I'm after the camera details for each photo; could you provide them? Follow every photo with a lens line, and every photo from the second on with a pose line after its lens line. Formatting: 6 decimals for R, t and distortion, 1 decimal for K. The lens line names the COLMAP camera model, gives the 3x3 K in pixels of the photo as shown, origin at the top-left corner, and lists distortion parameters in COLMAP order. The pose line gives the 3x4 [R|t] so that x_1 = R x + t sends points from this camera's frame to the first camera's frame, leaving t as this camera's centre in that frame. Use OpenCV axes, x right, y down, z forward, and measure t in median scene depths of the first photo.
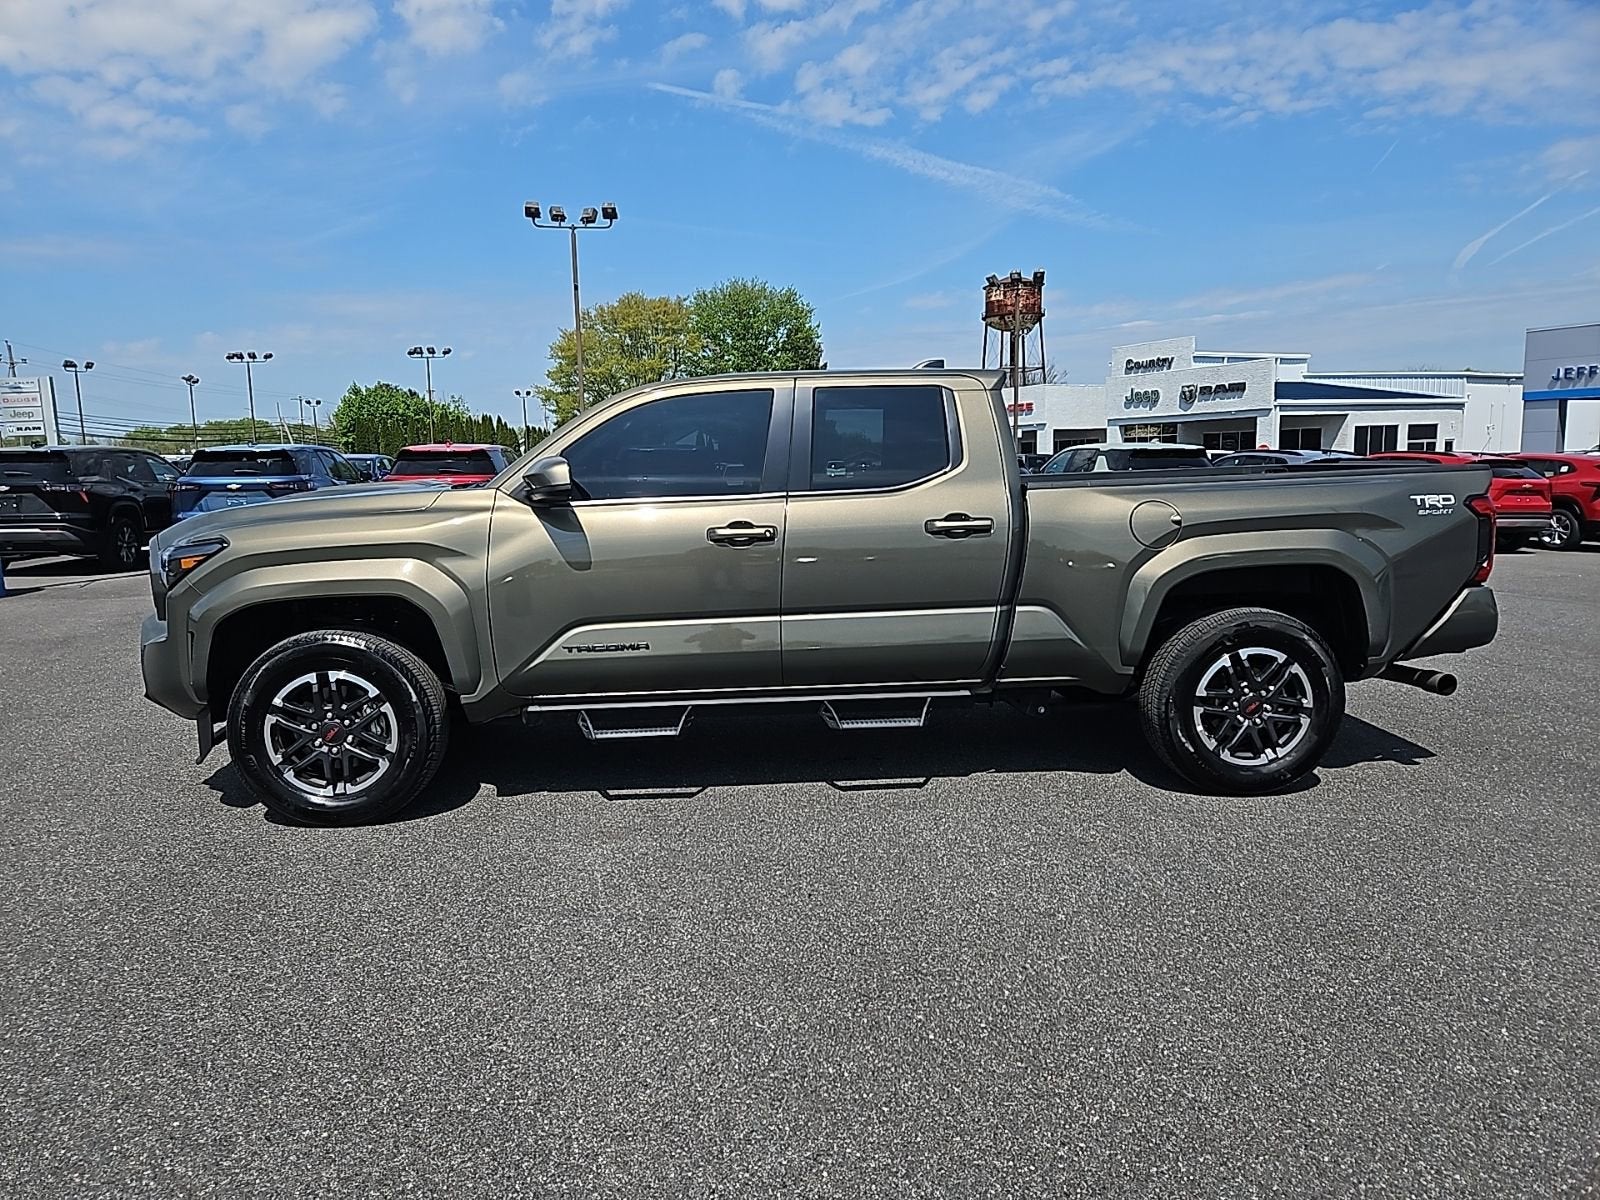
lens RADIAL K [[1069.4, 0, 835.3], [0, 1069.4, 597.6], [0, 0, 1]] dist [0.028735, -0.031285]
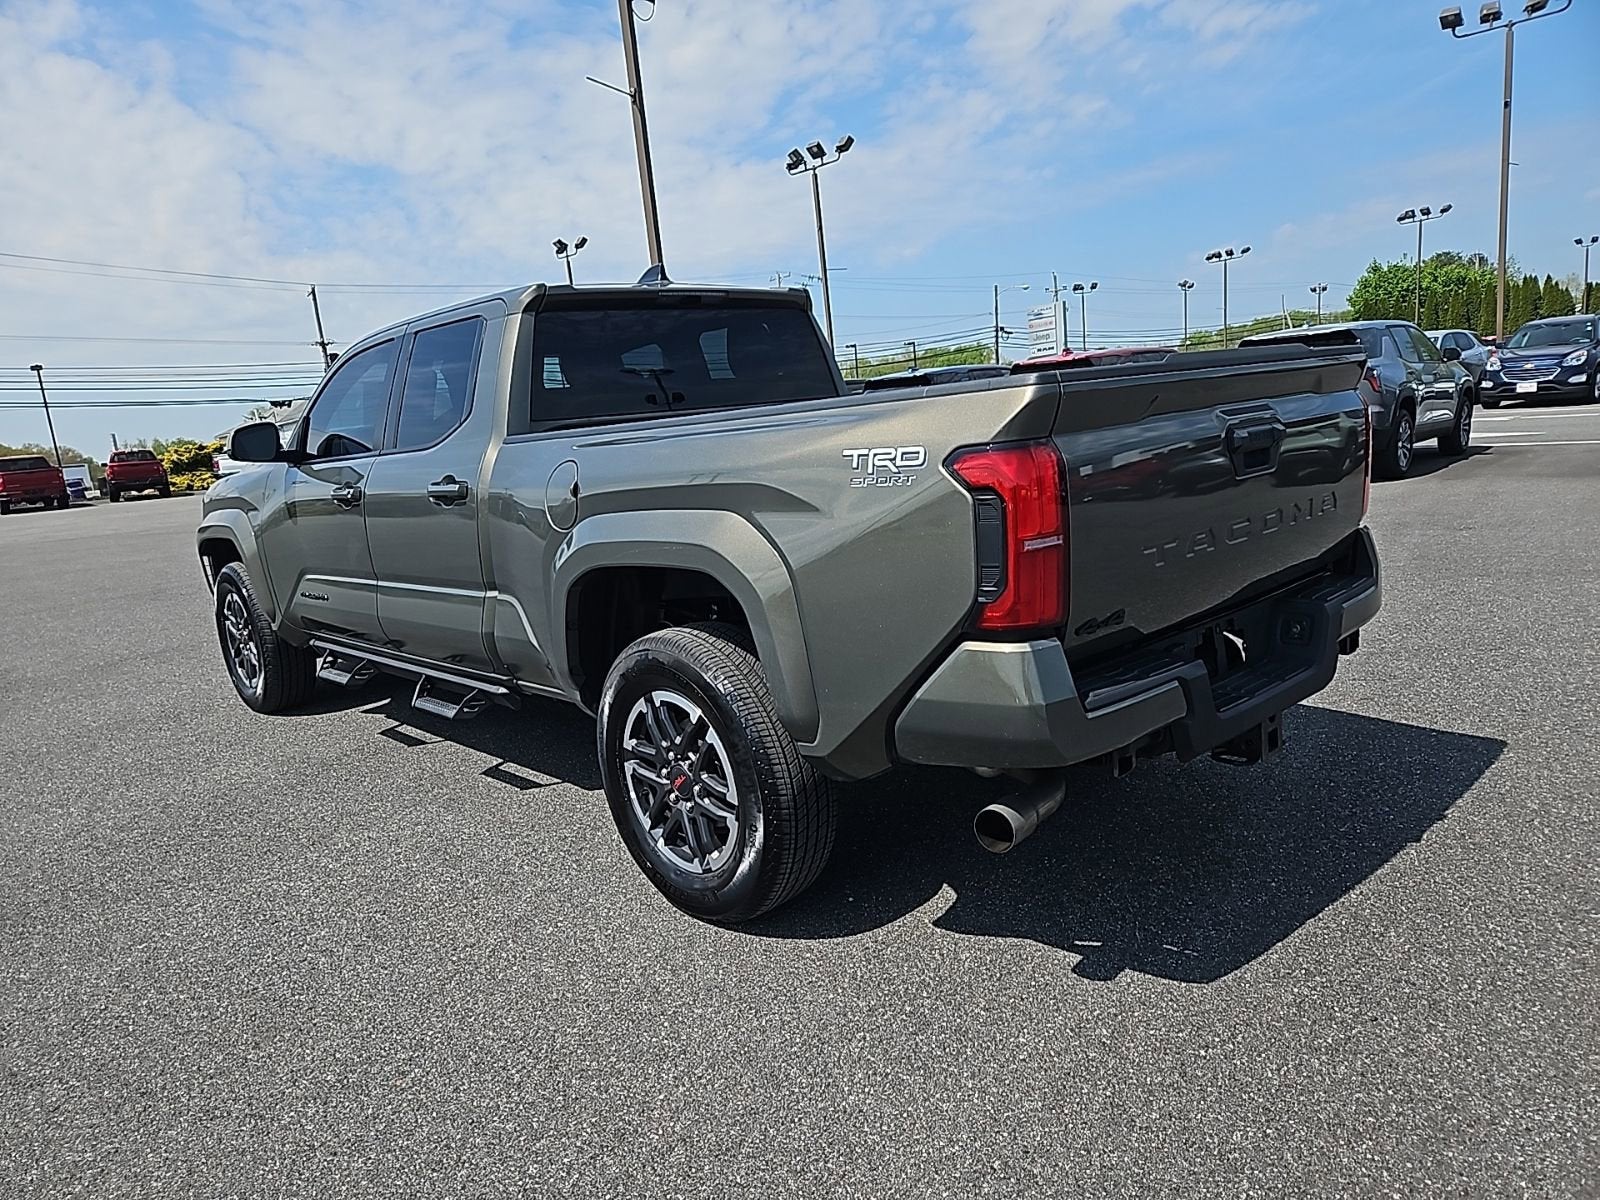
lens RADIAL K [[1111.1, 0, 788.8], [0, 1111.1, 600.2], [0, 0, 1]] dist [0.037486, -0.016580]
pose [[0.588880, 0.094740, -0.802648, 0.105239], [-0.018667, 0.994435, 0.103682, -0.008624], [0.808005, -0.046073, 0.587372, 0.072797]]
